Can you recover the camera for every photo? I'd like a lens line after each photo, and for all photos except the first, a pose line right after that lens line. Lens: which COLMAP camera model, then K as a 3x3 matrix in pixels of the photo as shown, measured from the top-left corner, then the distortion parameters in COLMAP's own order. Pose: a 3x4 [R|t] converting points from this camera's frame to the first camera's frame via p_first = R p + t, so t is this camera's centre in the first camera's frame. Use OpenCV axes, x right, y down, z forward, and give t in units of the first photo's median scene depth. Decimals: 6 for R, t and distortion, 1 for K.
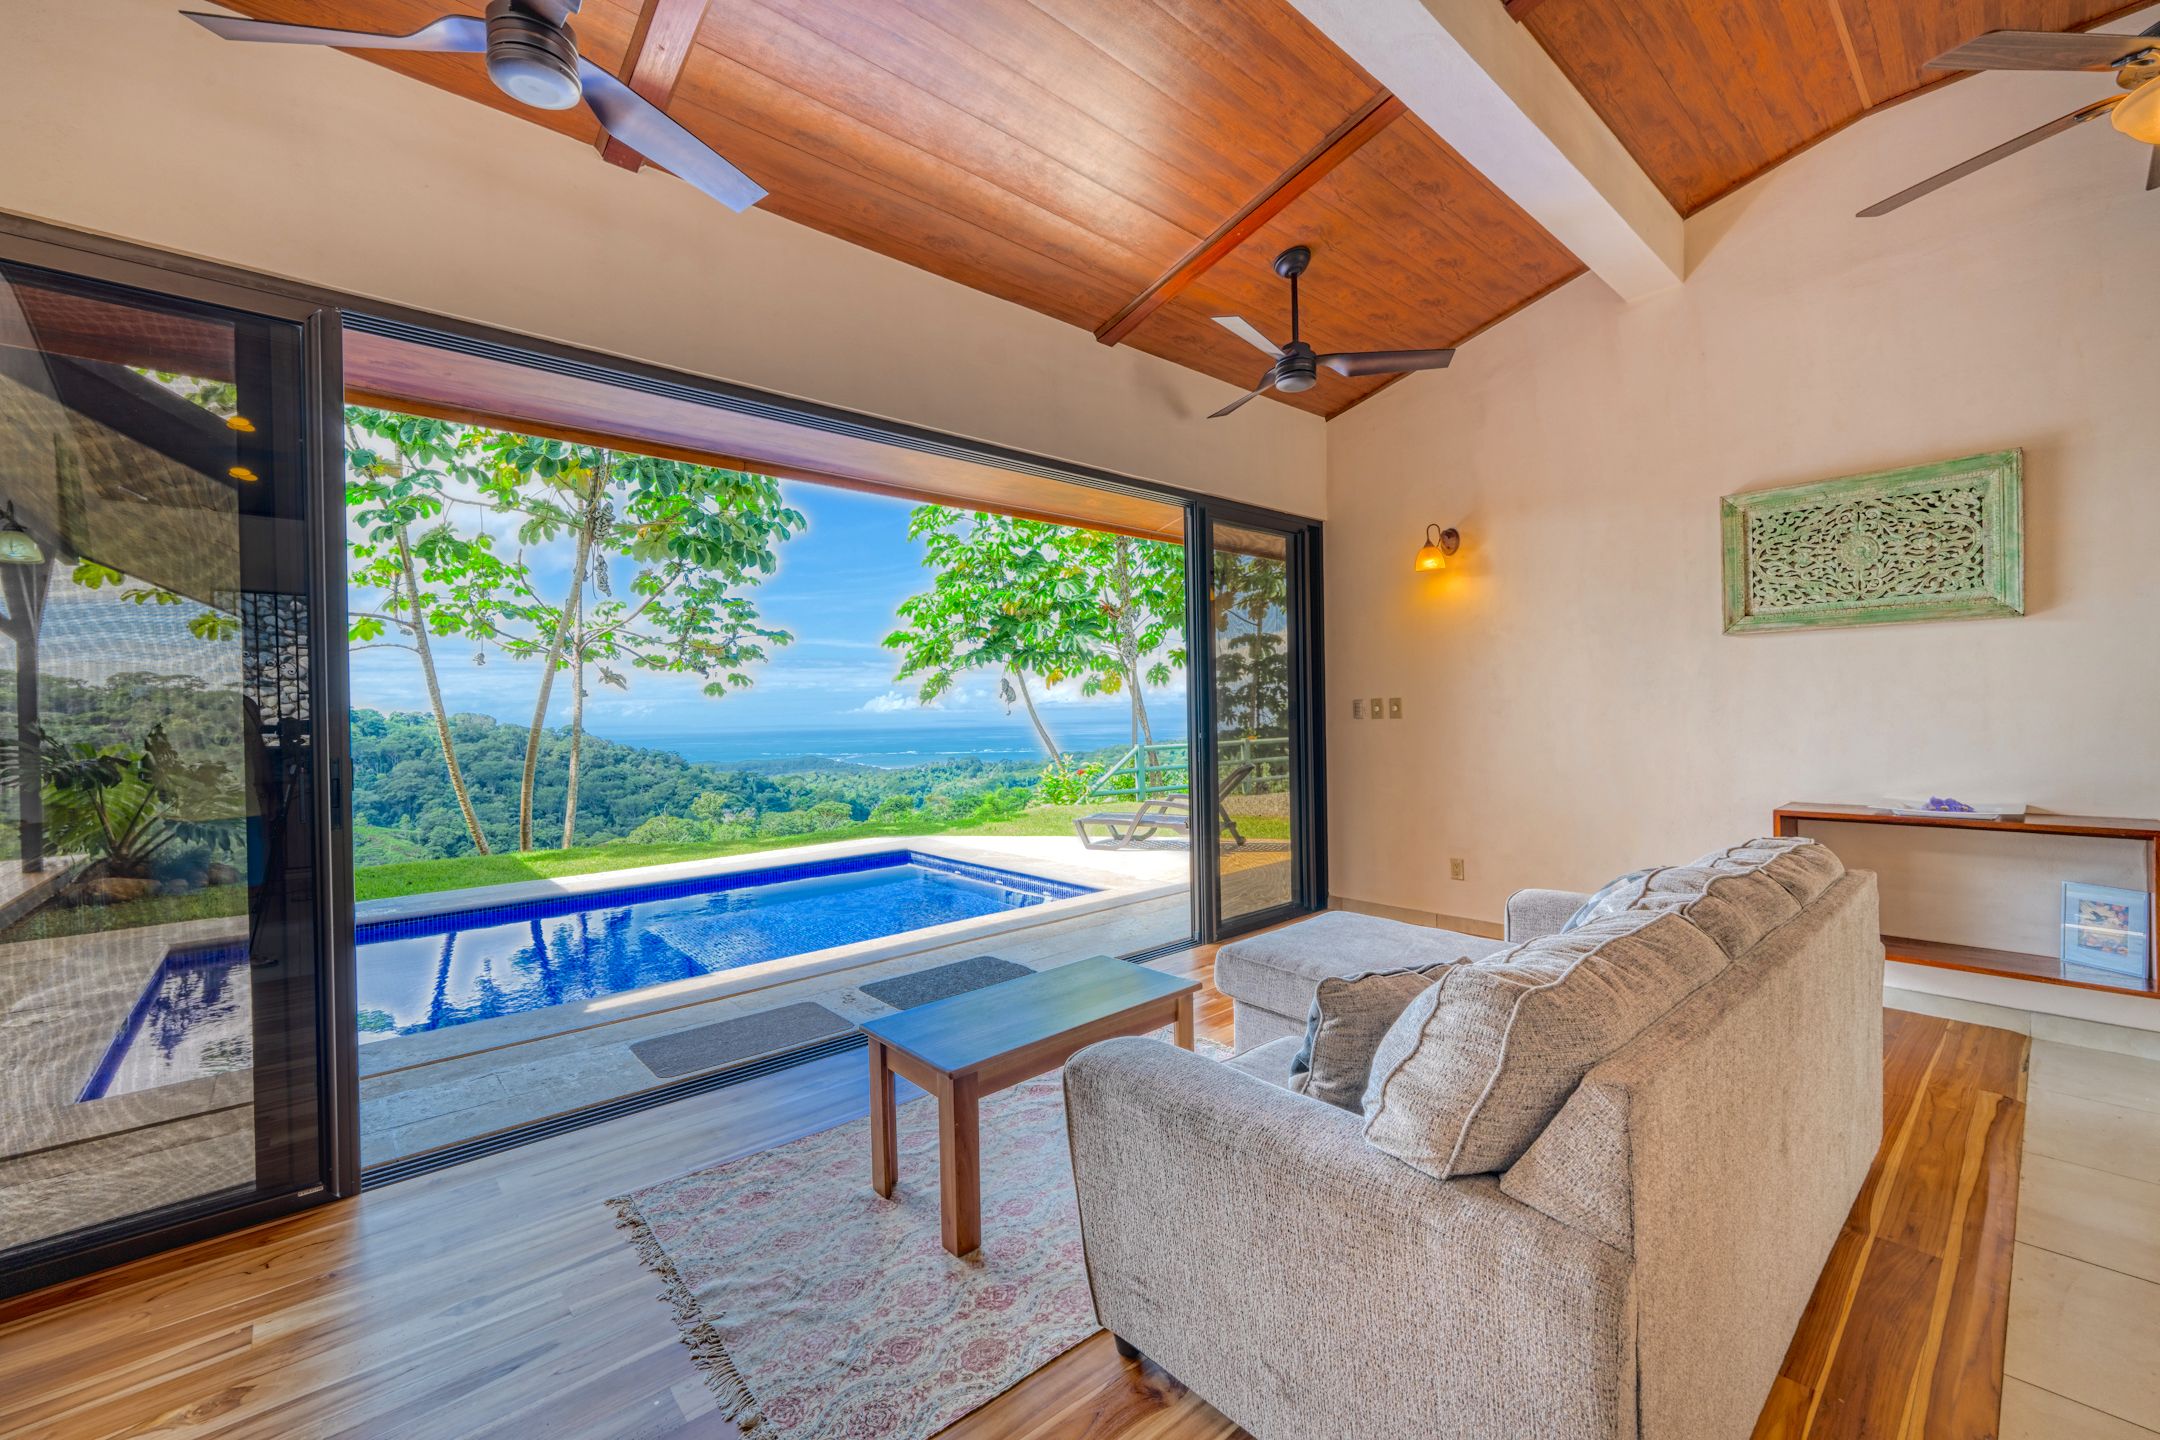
lens RADIAL K [[873.8, 0, 1083.6], [0, 873.8, 721.5], [0, 0, 1]] dist [0.000100, -0.000103]
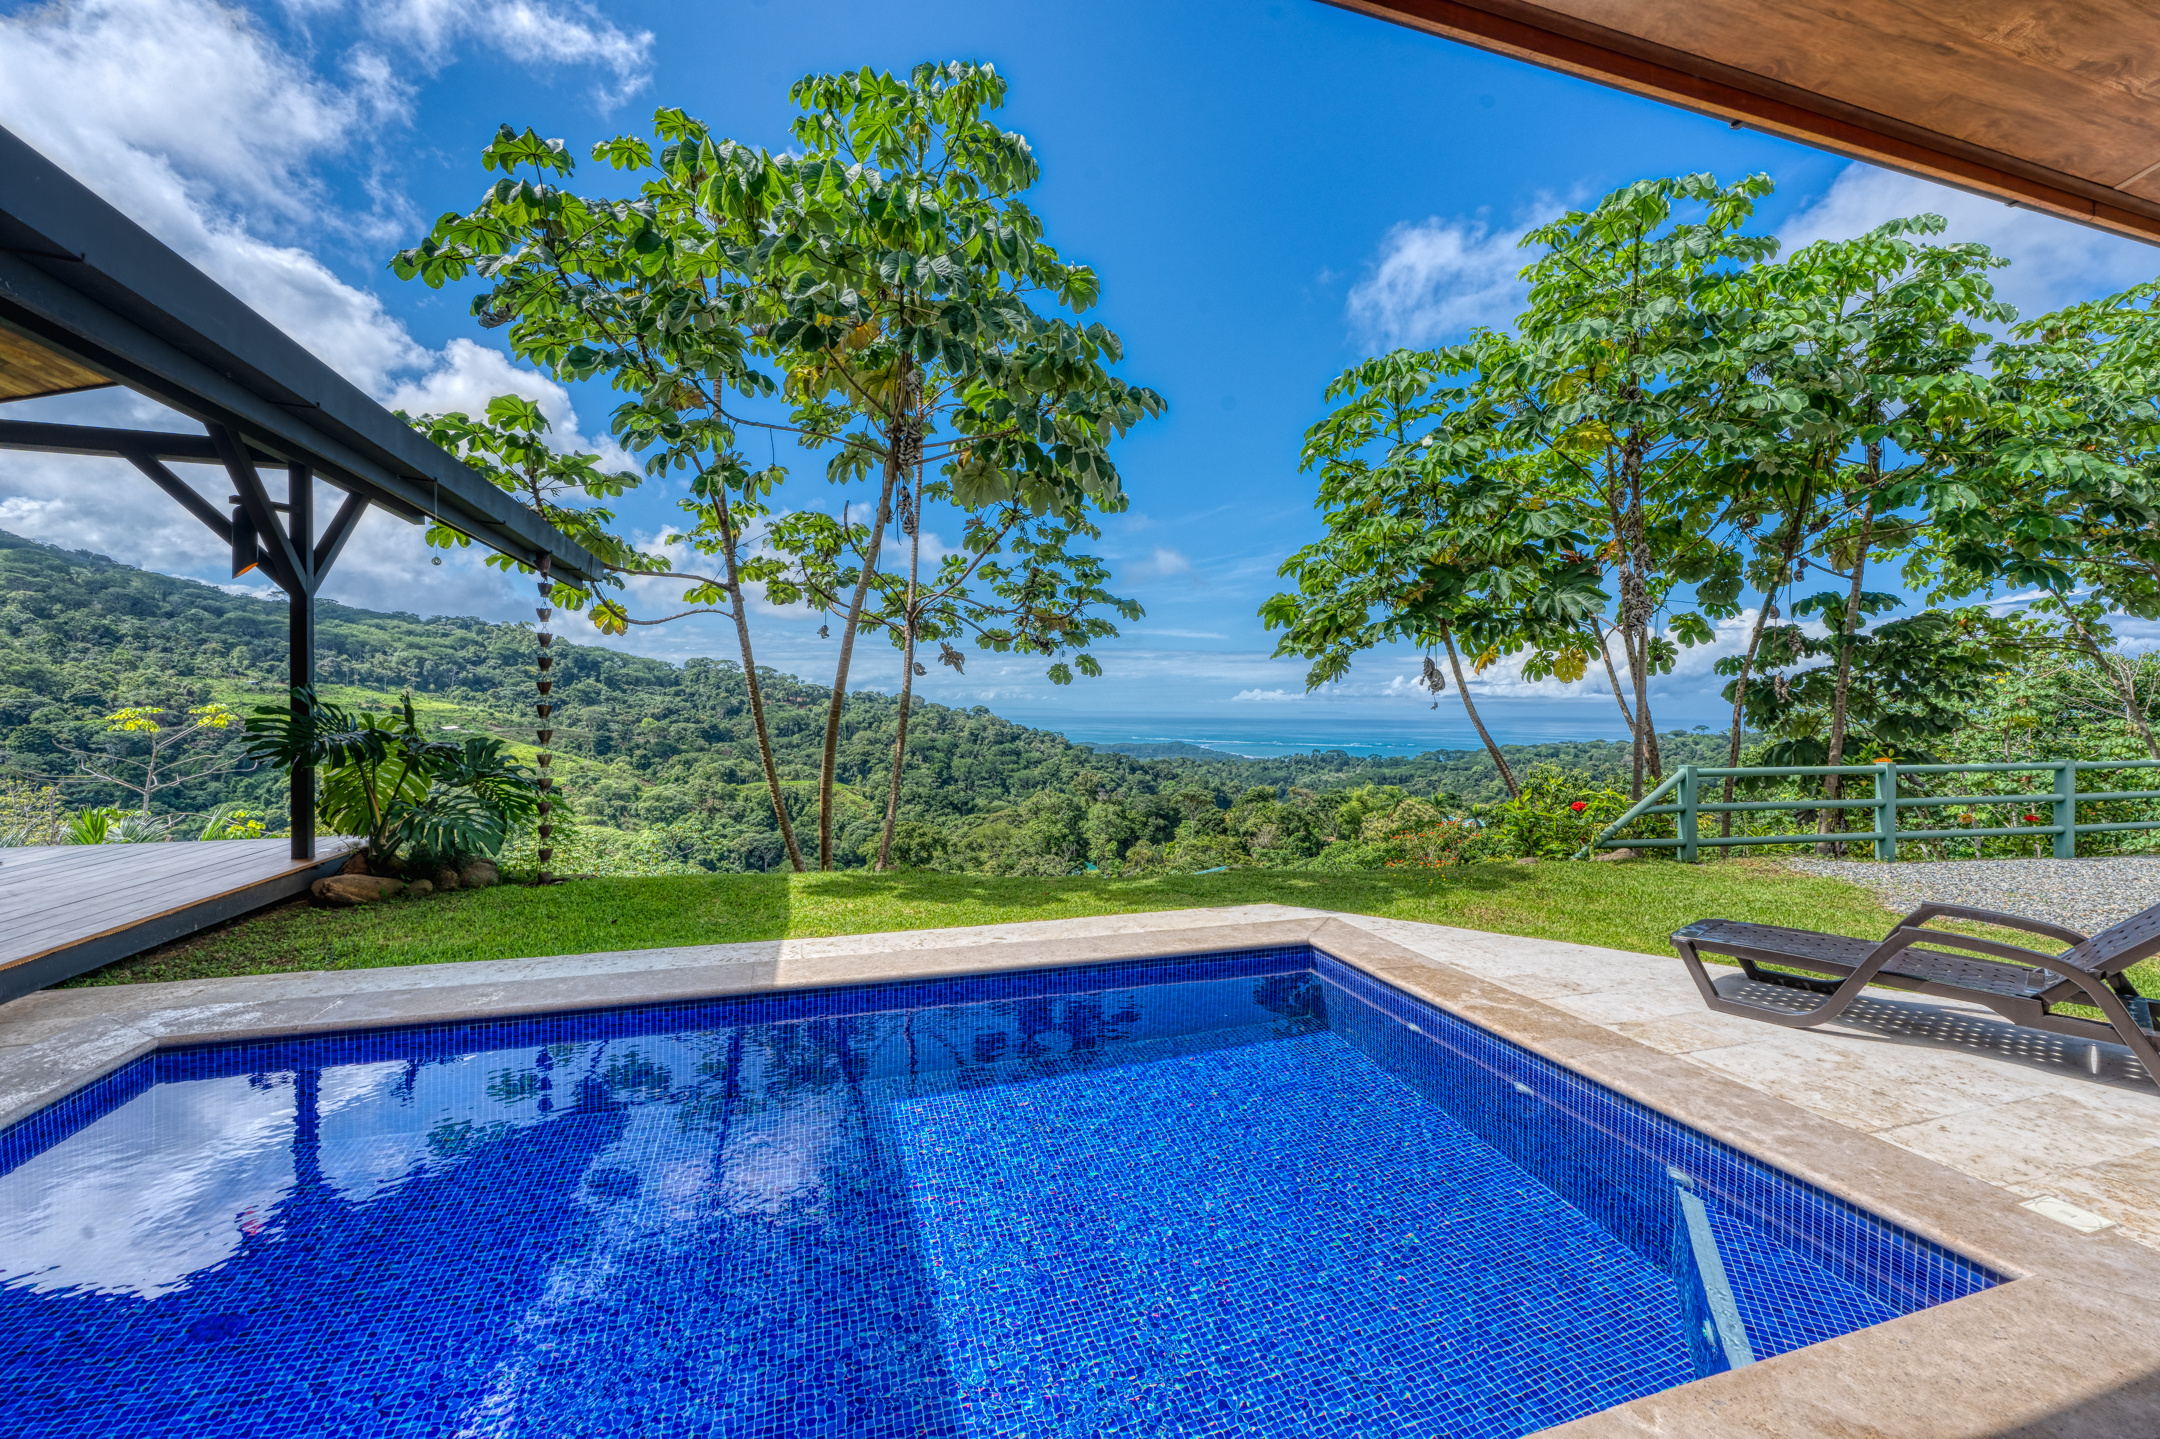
lens RADIAL K [[873.8, 0, 1084.7], [0, 873.8, 720.4], [0, 0, 1]] dist [0.000100, -0.000103]
pose [[0.916165, 0.033913, -0.399365, -0.068867], [-0.029720, 0.999419, 0.016690, -0.002628], [0.399699, -0.003422, 0.916640, 0.259063]]
